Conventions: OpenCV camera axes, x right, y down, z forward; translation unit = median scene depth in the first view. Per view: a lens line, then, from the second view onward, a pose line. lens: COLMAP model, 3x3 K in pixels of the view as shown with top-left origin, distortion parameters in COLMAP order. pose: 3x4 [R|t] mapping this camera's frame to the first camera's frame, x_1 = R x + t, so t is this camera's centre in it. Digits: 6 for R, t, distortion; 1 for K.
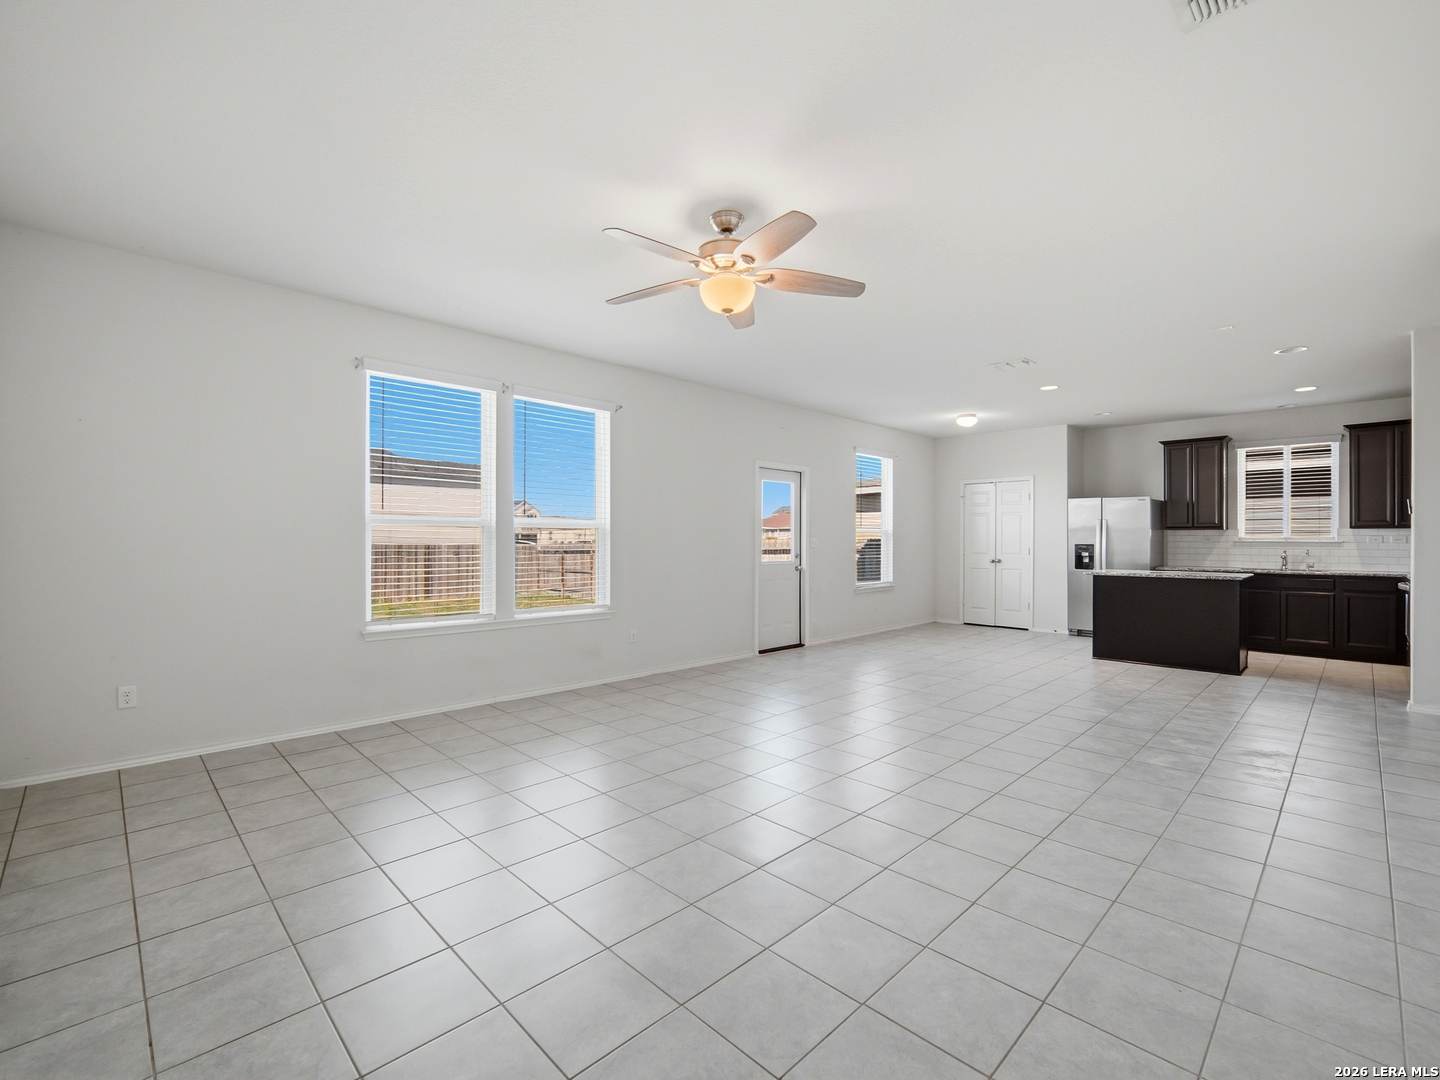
lens RADIAL K [[640.3, 0, 724.7], [0, 640.3, 543.0], [0, 0, 1]] dist [-0.018579, 0.000274]
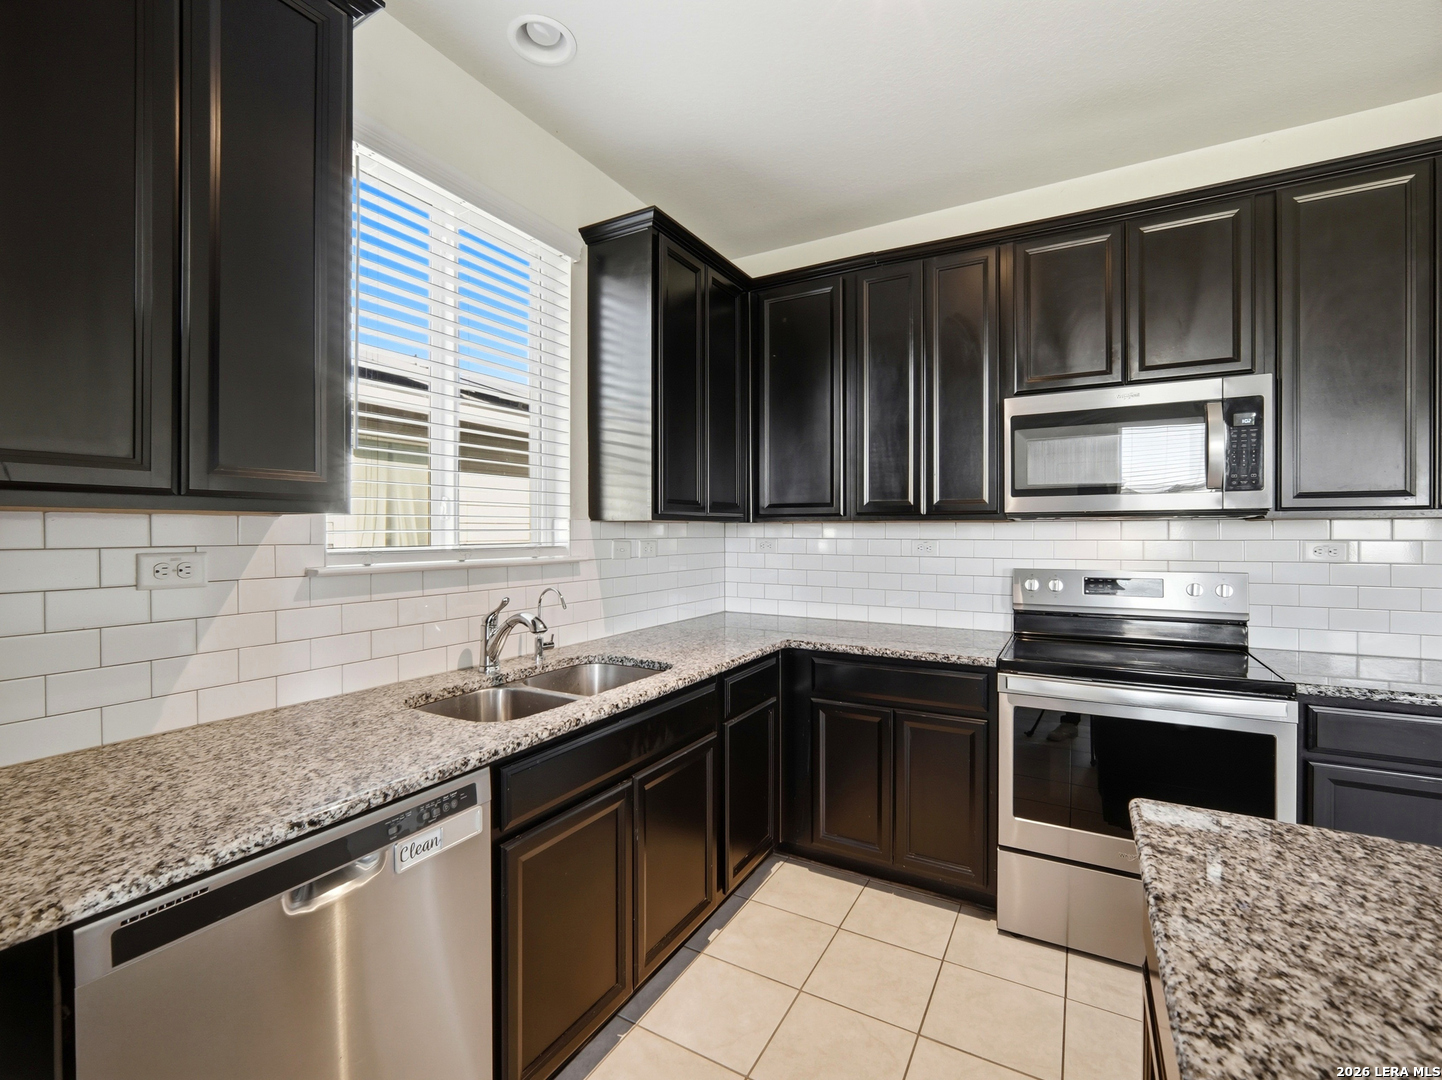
lens RADIAL K [[641.2, 0, 716.7], [0, 641.2, 537.0], [0, 0, 1]] dist [-0.018579, 0.000274]
pose [[-0.254753, -0.010554, 0.966948, 0.582760], [0.006975, 0.999894, 0.012751, -0.016270], [-0.966981, 0.009993, -0.254653, 0.937157]]
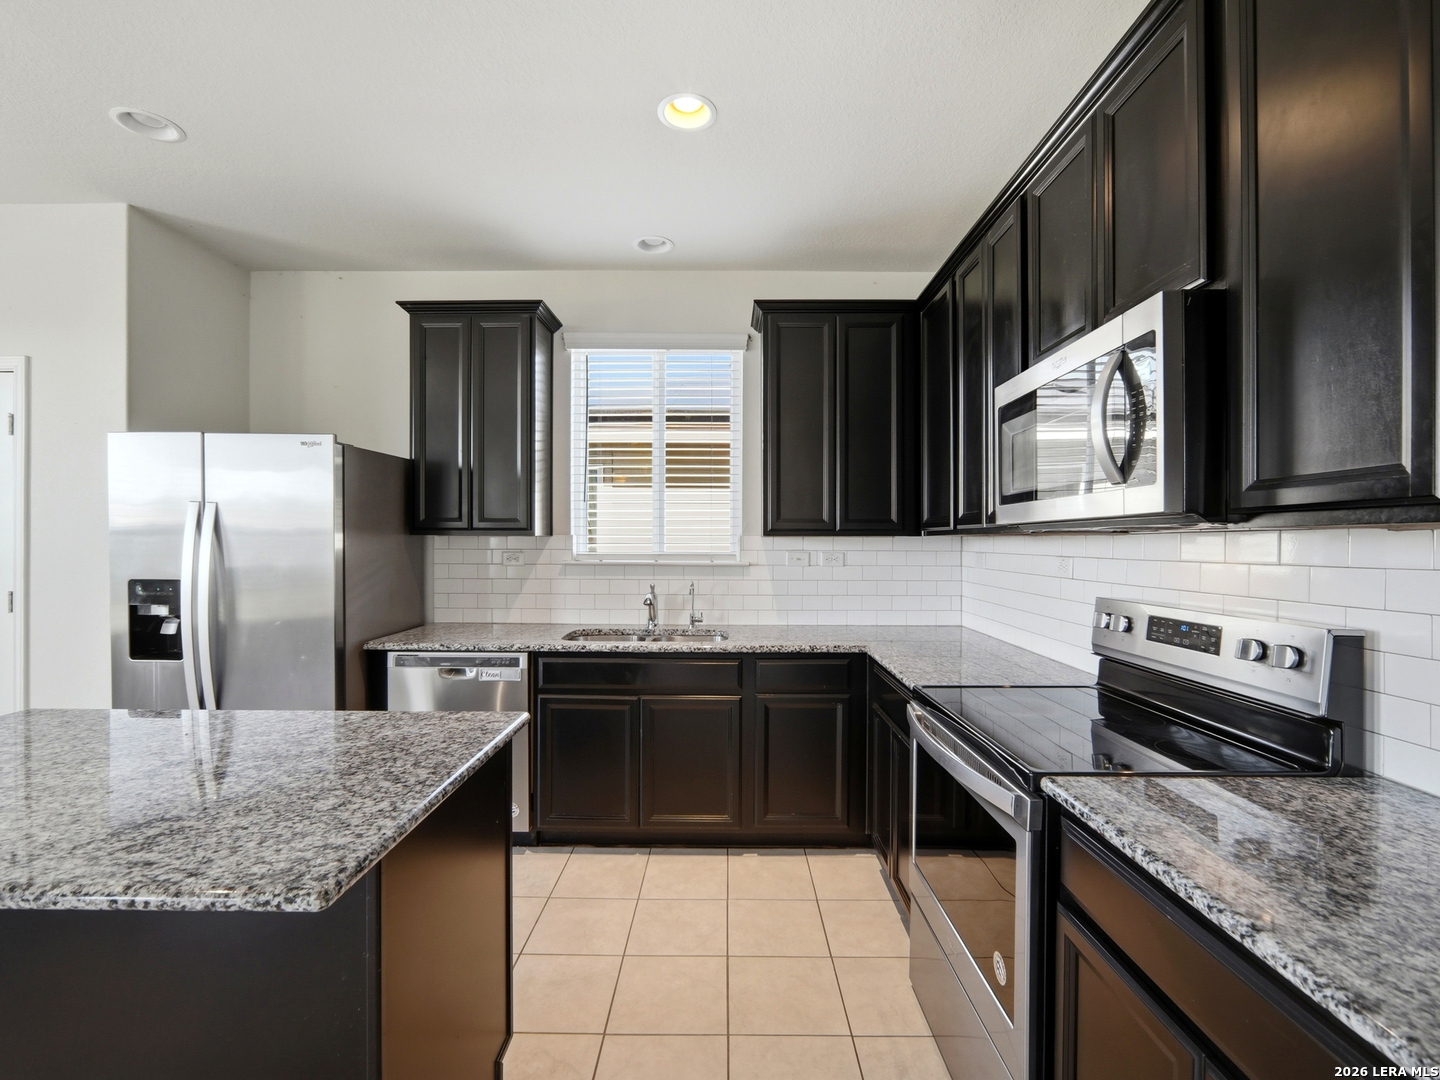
lens RADIAL K [[640.3, 0, 718.8], [0, 640.3, 543.1], [0, 0, 1]] dist [-0.018579, 0.000274]
pose [[0.719610, 0.000402, 0.694378, 0.586385], [0.003353, 0.999986, -0.004054, -0.014550], [-0.694370, 0.005246, 0.719599, 0.620645]]
